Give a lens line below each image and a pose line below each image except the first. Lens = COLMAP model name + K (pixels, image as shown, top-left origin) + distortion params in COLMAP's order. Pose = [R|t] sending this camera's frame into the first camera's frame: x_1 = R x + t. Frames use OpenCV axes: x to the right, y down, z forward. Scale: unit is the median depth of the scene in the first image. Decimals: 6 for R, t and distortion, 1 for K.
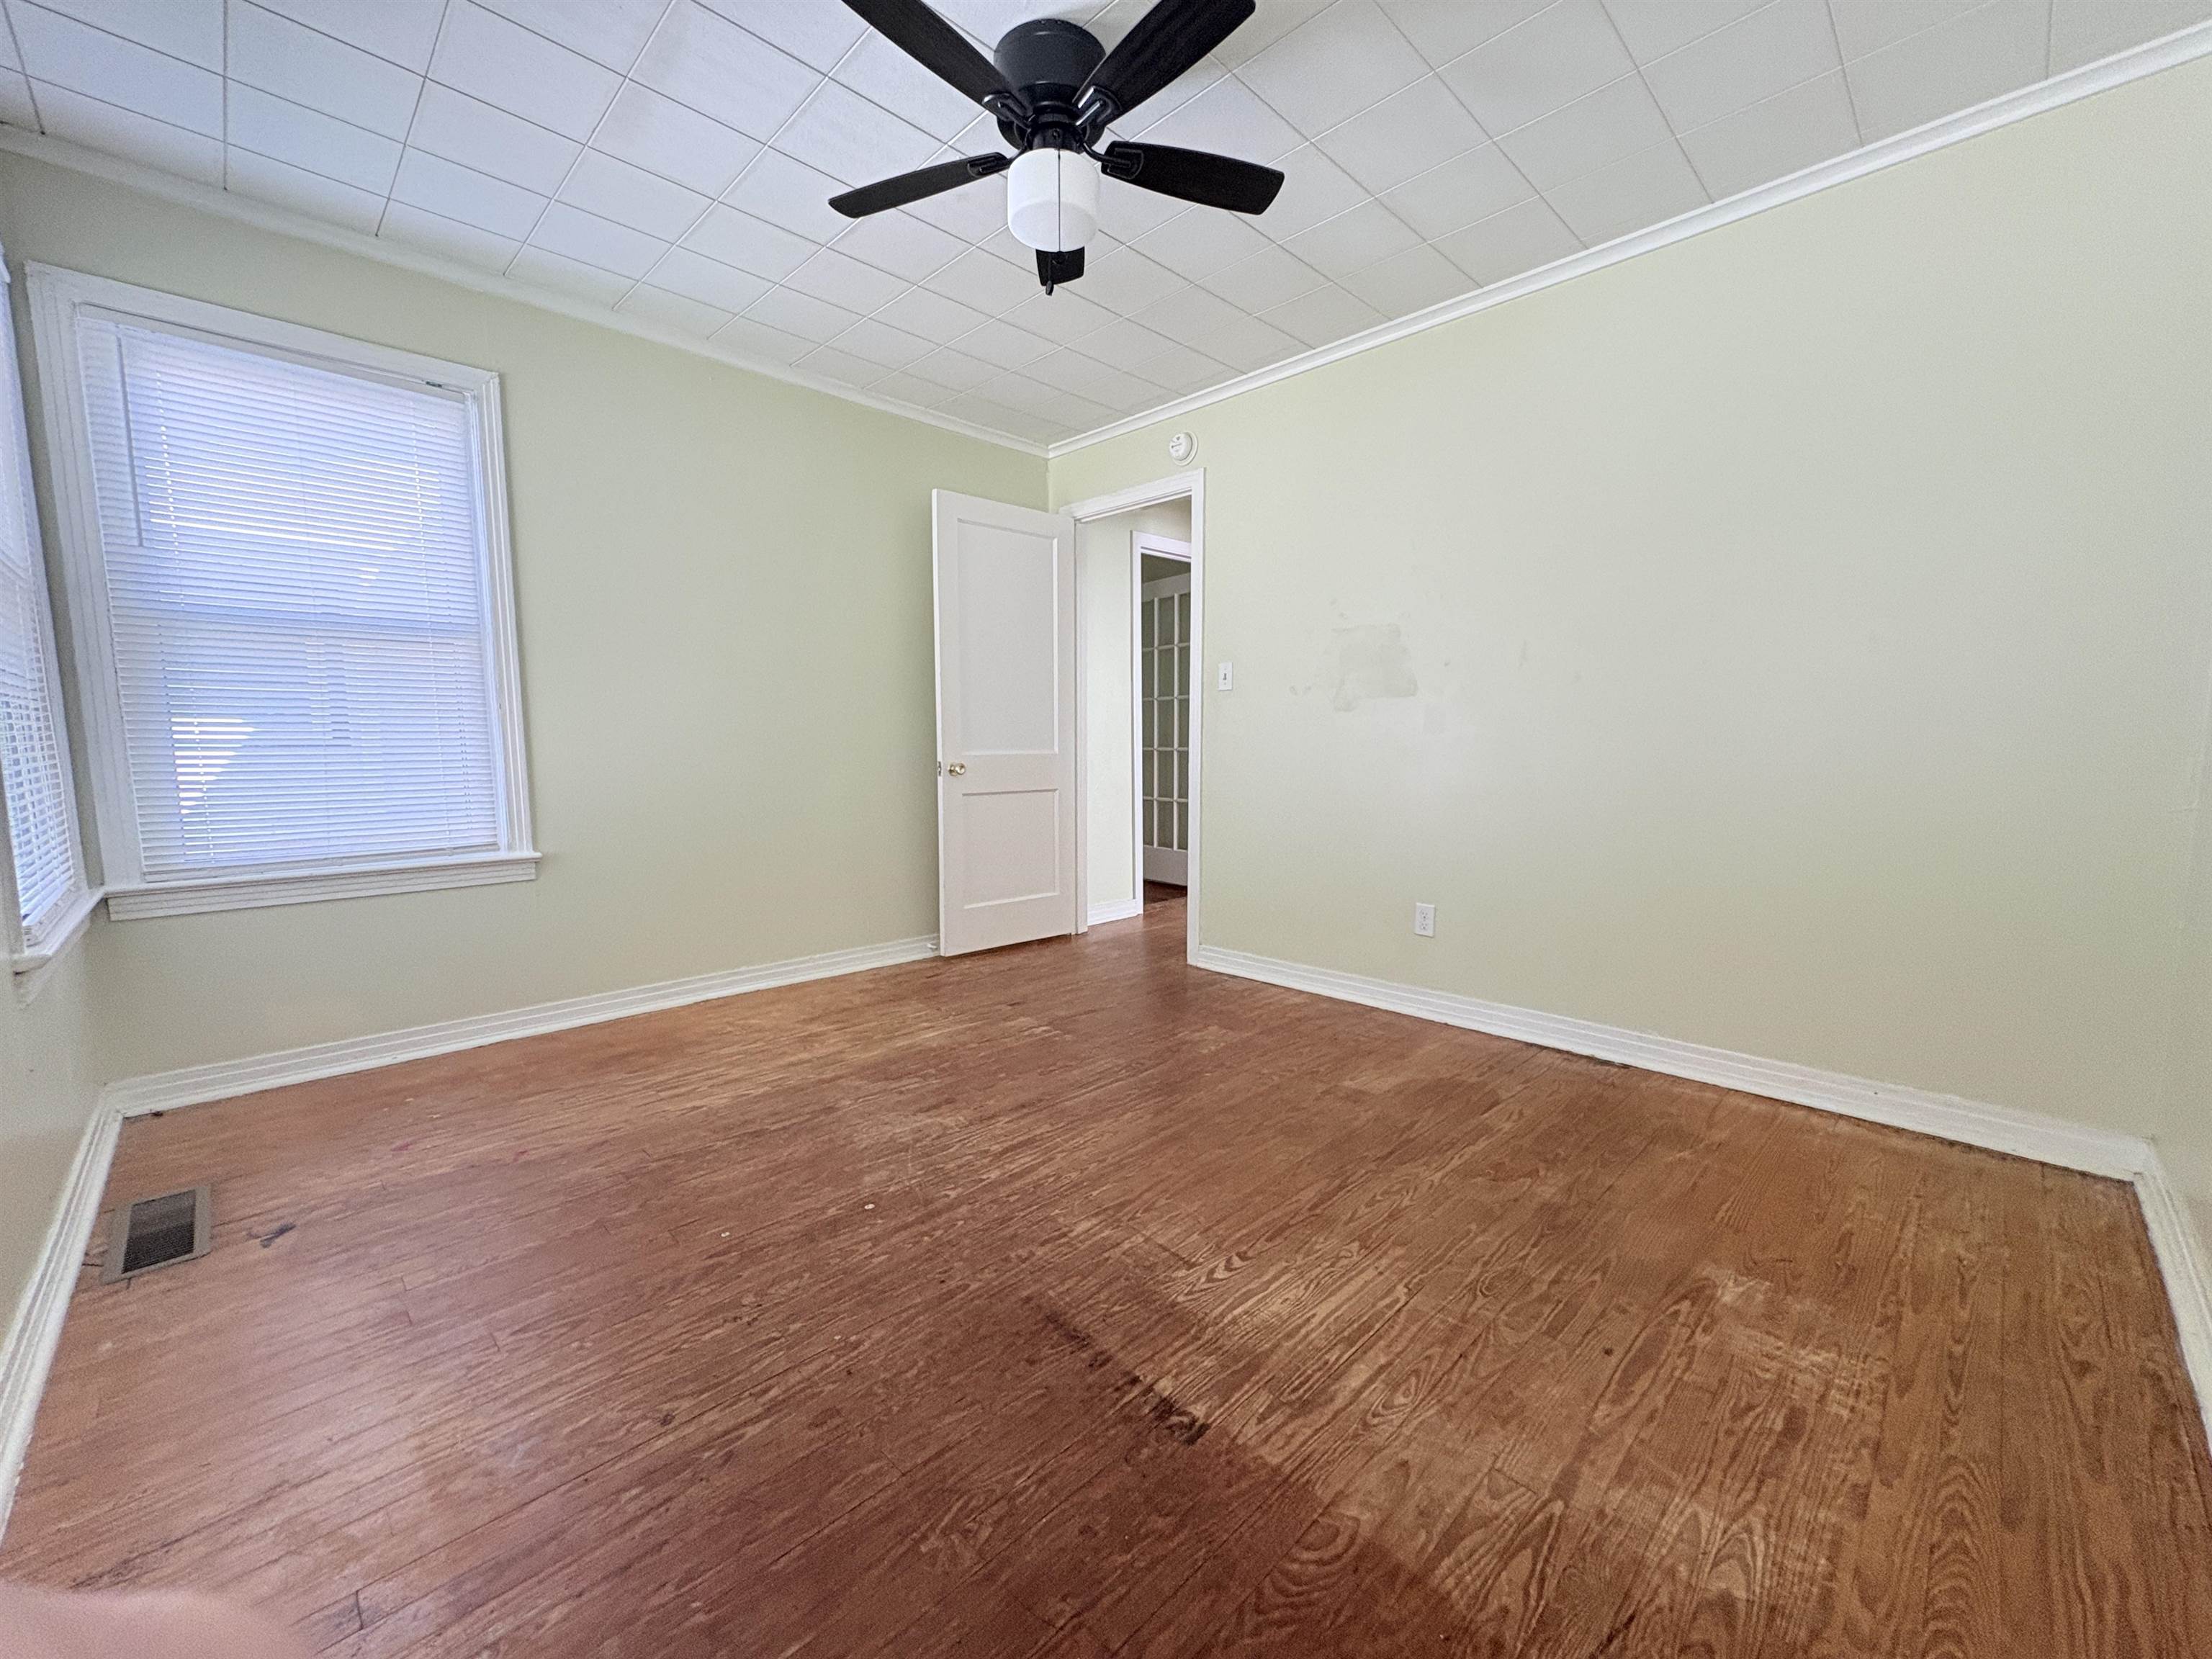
lens RADIAL K [[877.5, 0, 1106.0], [0, 877.5, 829.5], [0, 0, 1]] dist [-0.000238, 0.000693]
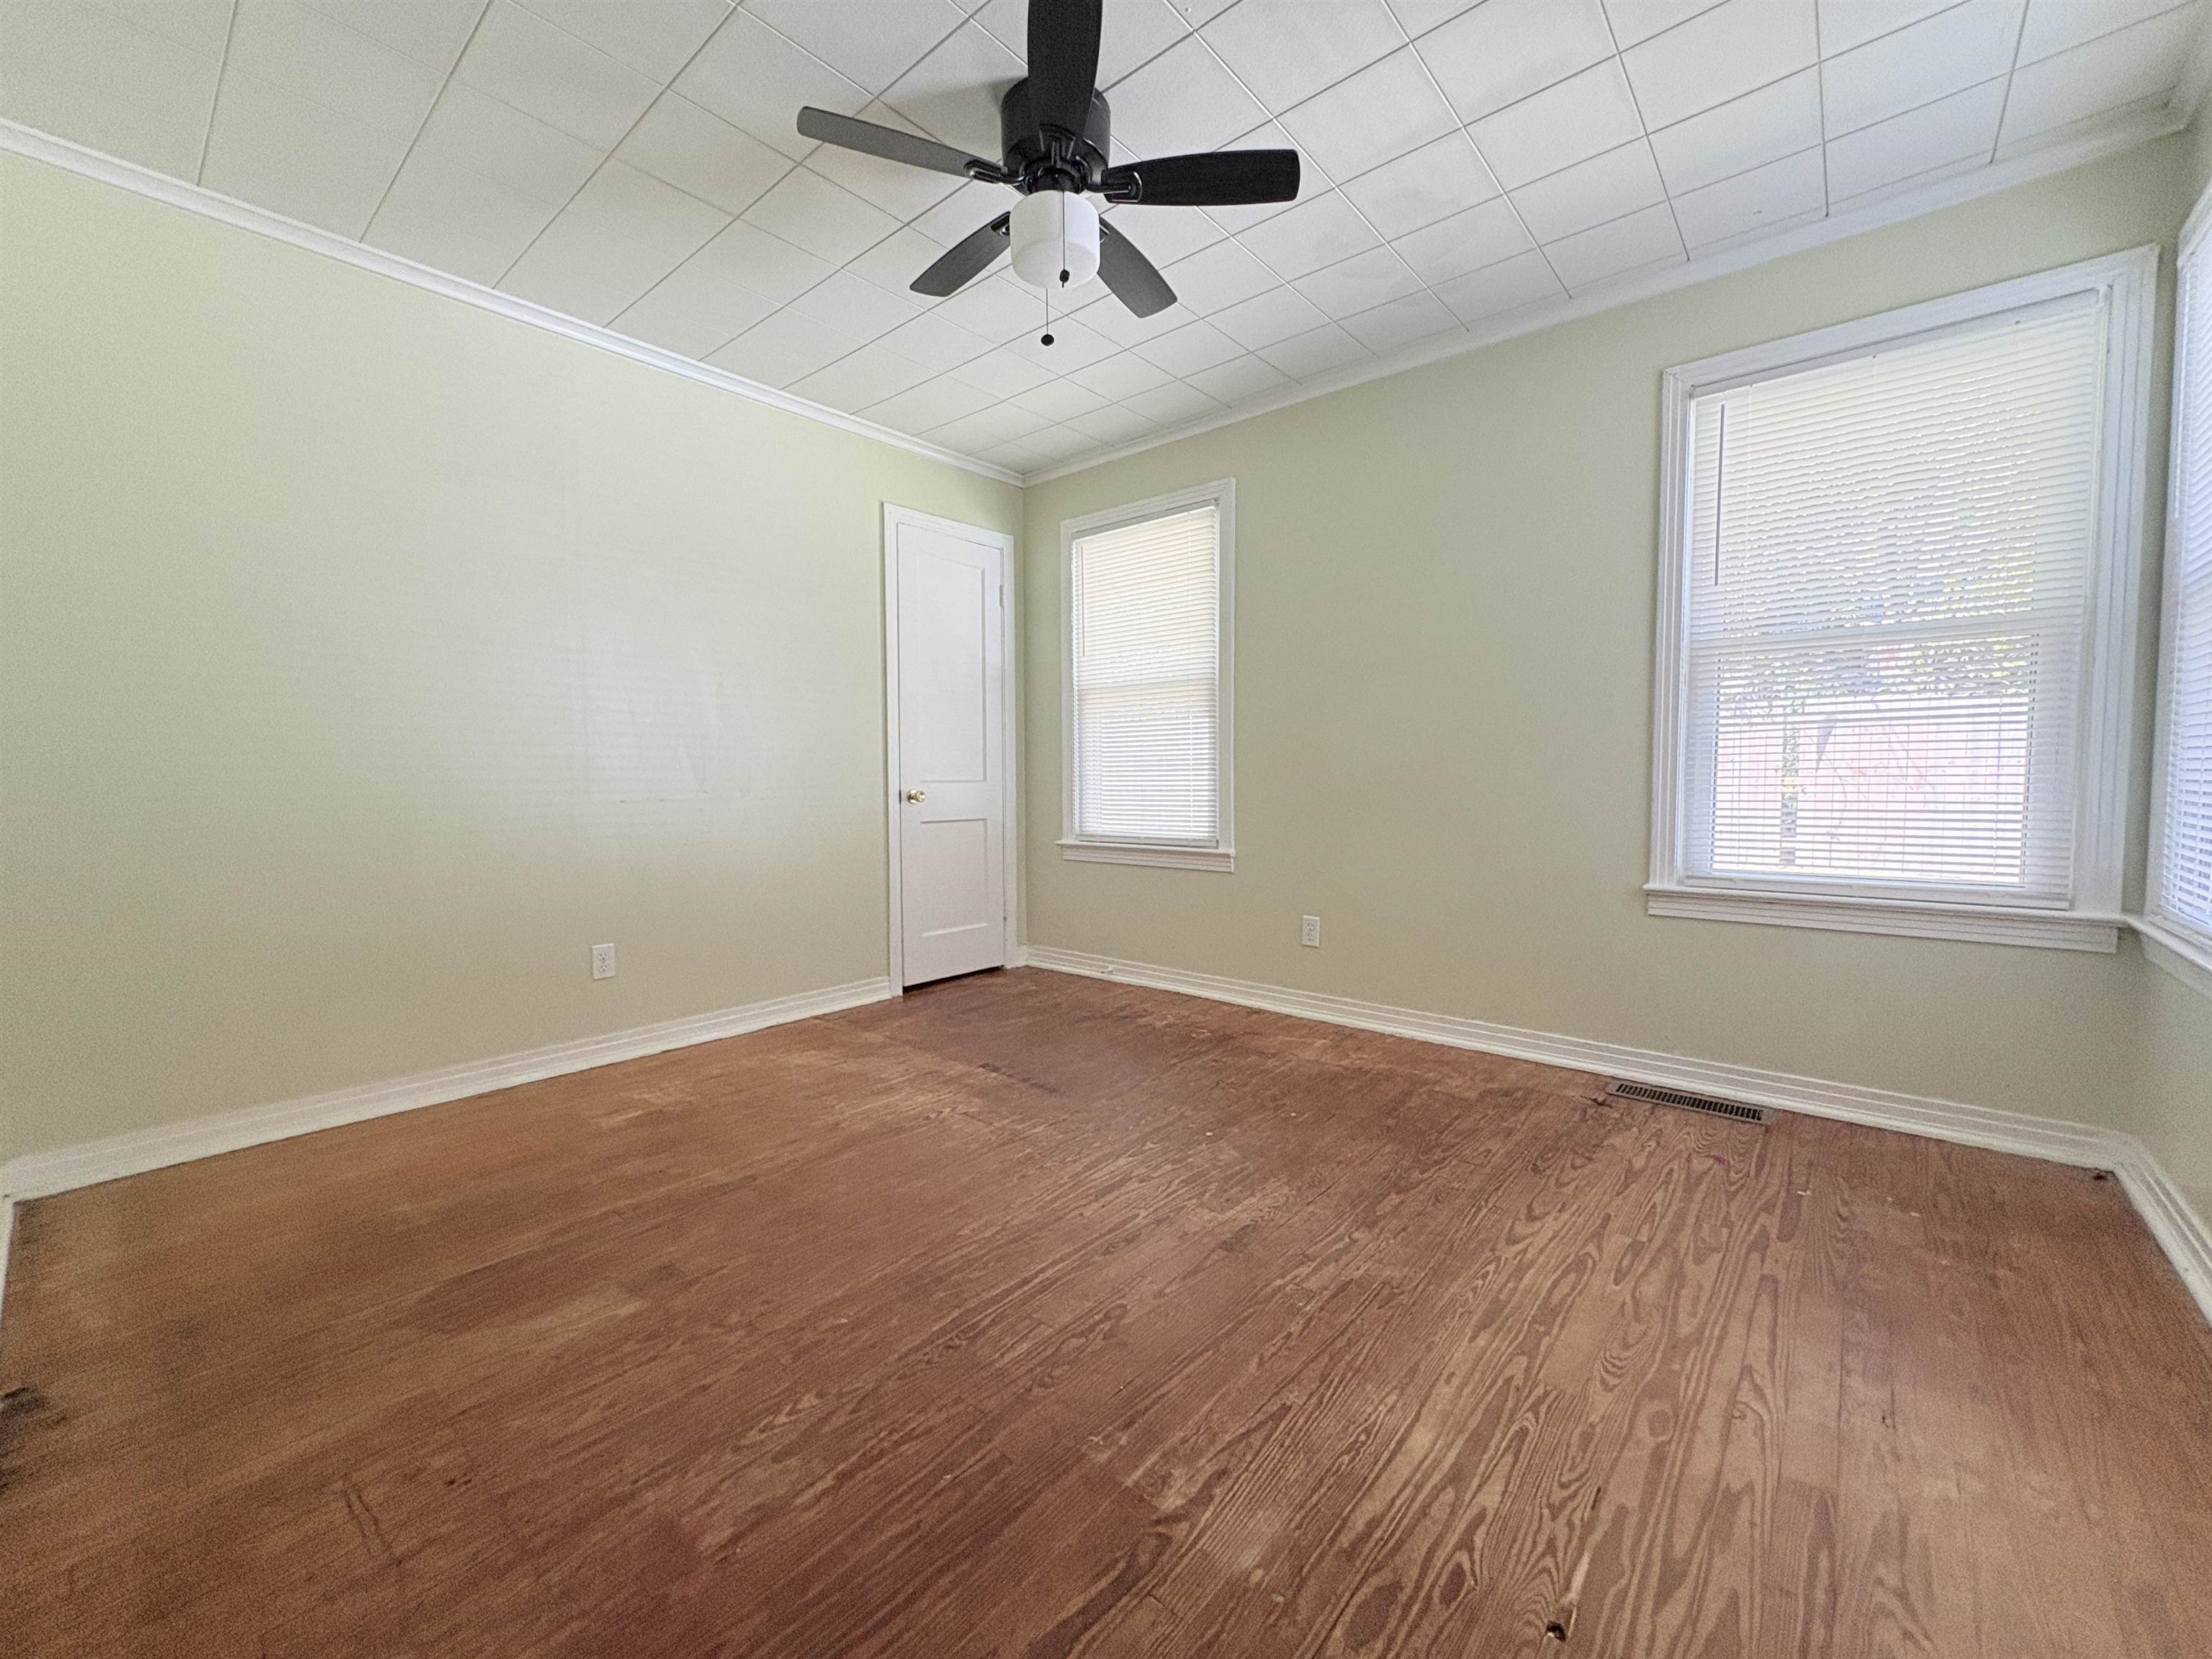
lens RADIAL K [[877.5, 0, 1106.0], [0, 877.5, 829.5], [0, 0, 1]] dist [-0.000238, 0.000693]
pose [[-0.996410, 0.015043, -0.083307, -0.020657], [0.001013, 0.986133, 0.165952, -0.182746], [0.084648, 0.165272, -0.982609, 1.882289]]
